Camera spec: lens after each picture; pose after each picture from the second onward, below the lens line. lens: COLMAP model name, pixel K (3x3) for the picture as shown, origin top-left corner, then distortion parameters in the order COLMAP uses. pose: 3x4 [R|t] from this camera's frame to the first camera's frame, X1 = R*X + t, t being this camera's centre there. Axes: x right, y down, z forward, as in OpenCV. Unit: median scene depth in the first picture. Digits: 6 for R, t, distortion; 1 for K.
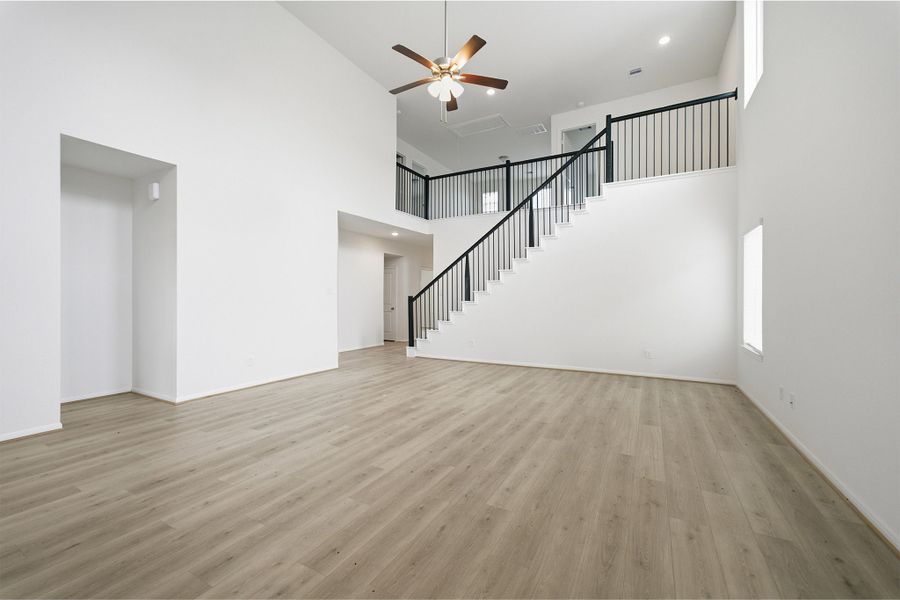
lens RADIAL K [[370.0, 0, 449.5], [0, 370.0, 294.2], [0, 0, 1]] dist [-0.009520, 0.000429]
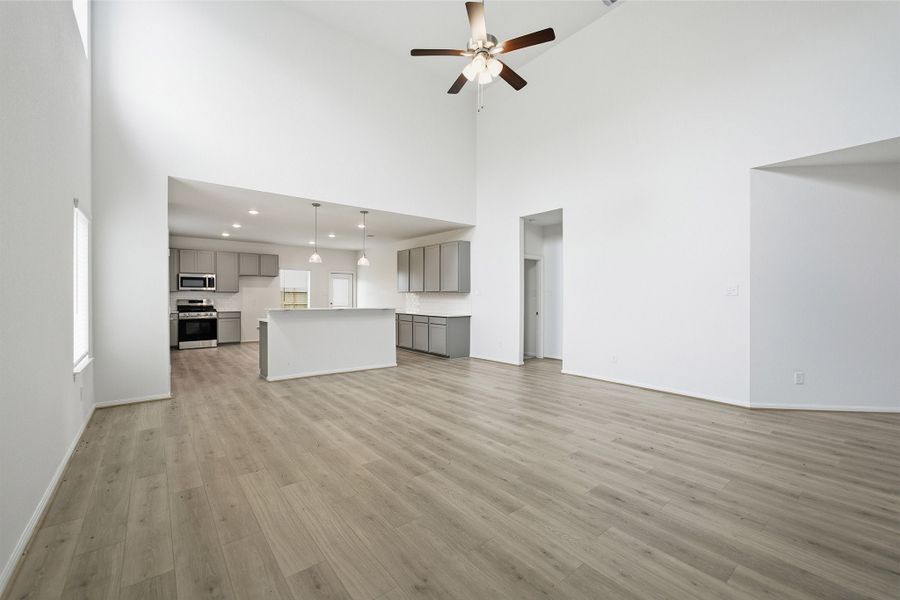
lens RADIAL K [[376.1, 0, 447.6], [0, 376.1, 296.2], [0, 0, 1]] dist [-0.047934, 0.031033]
pose [[-0.386518, -0.007002, -0.922255, 0.730310], [0.006254, 0.999928, -0.010213, 0.006641], [0.922260, -0.009715, -0.386447, 1.078164]]
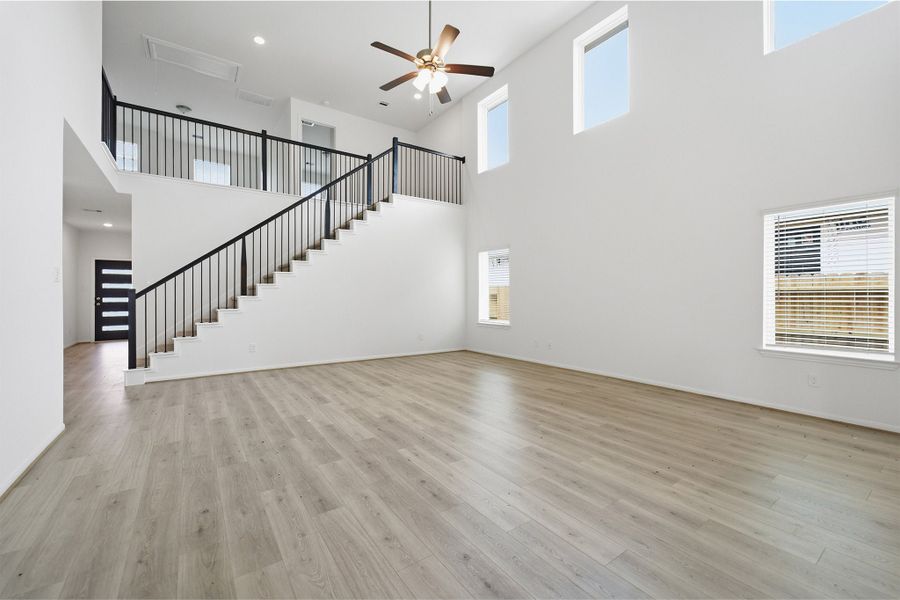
lens RADIAL K [[370.0, 0, 449.5], [0, 370.0, 294.2], [0, 0, 1]] dist [-0.009520, 0.000429]
pose [[0.440519, -0.002861, 0.897739, -0.745077], [-0.004641, 0.999974, 0.005464, 0.011009], [-0.897731, -0.006573, 0.440494, 0.432479]]
